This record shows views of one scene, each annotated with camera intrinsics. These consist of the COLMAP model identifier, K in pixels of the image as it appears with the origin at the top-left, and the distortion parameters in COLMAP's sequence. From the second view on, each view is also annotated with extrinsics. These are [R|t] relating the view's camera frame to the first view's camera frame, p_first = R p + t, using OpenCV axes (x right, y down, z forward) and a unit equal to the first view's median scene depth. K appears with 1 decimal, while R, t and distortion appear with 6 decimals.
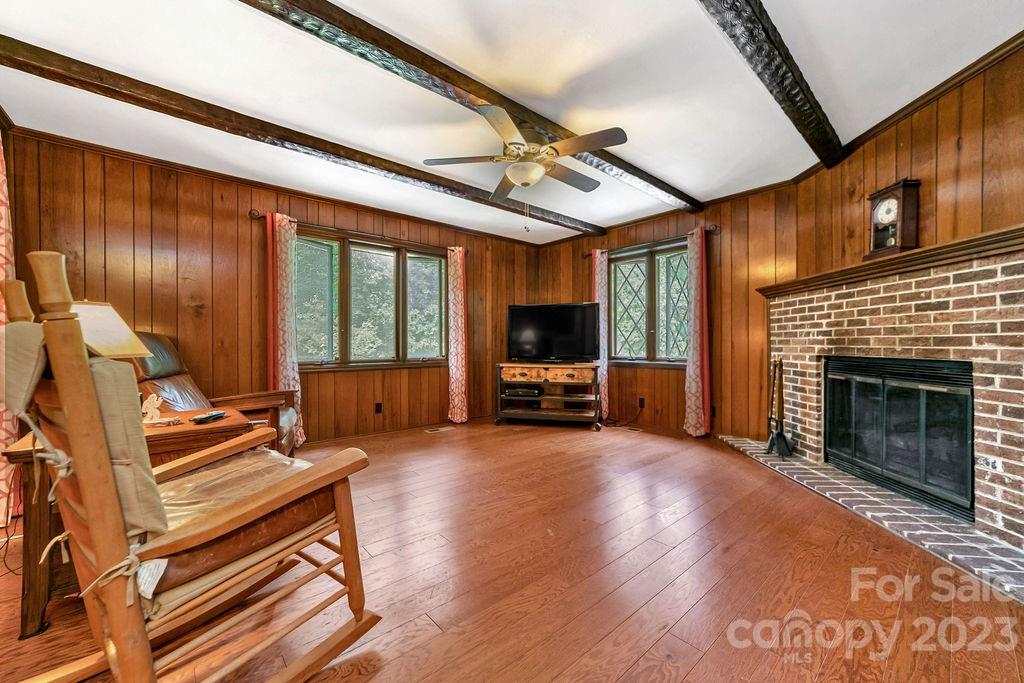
lens RADIAL K [[399.2, 0, 517.9], [0, 399.2, 347.5], [0, 0, 1]] dist [-0.000439, 0.000164]
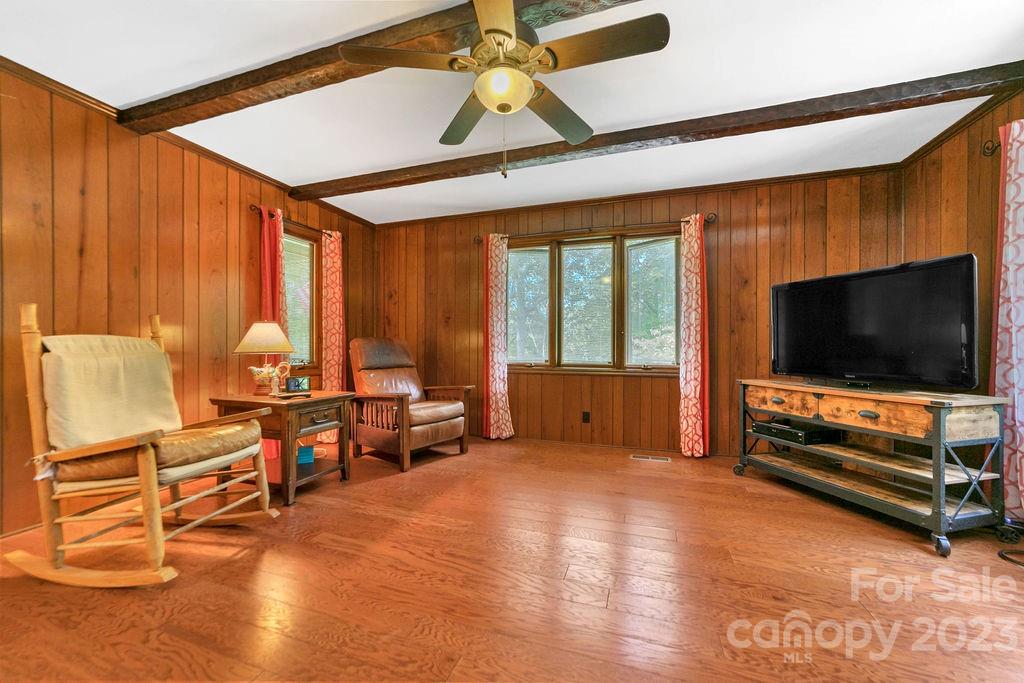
lens RADIAL K [[394.0, 0, 508.9], [0, 394.0, 345.1], [0, 0, 1]] dist [0.000170, 0.000251]
pose [[0.488214, 0.002883, -0.872719, 0.387239], [-0.015617, 0.999863, -0.005434, -0.006085], [0.872584, 0.016282, 0.488192, 0.443639]]
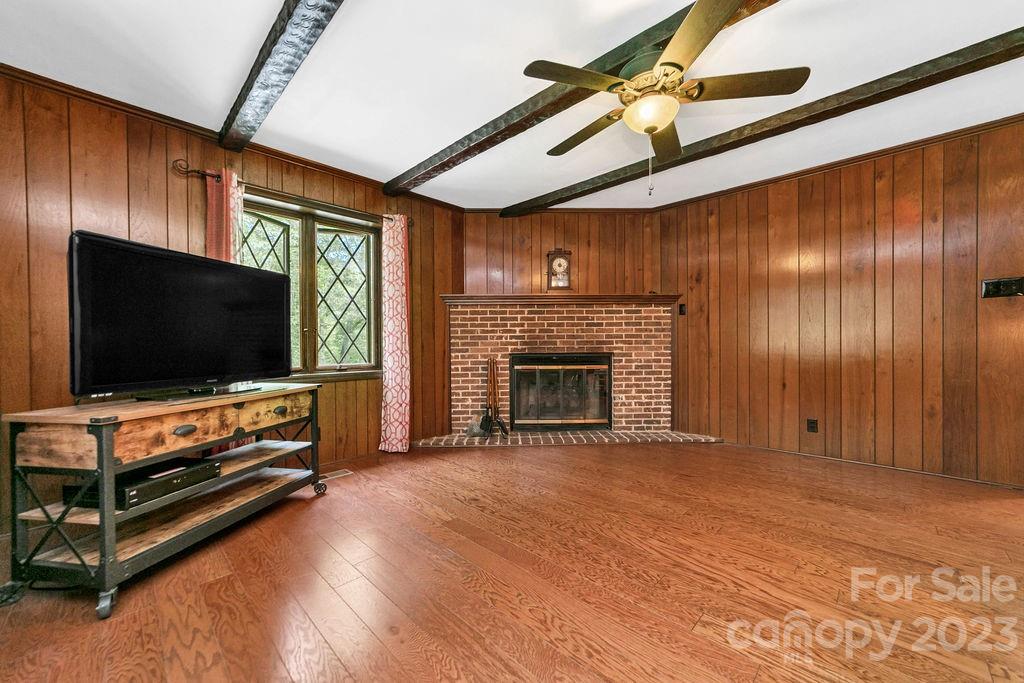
lens RADIAL K [[399.2, 0, 517.9], [0, 399.2, 347.5], [0, 0, 1]] dist [-0.000439, 0.000164]
pose [[-0.093499, -0.006279, 0.995600, -0.466658], [0.021225, 0.999740, 0.008298, -0.008998], [-0.995393, 0.021908, -0.093341, 0.860609]]
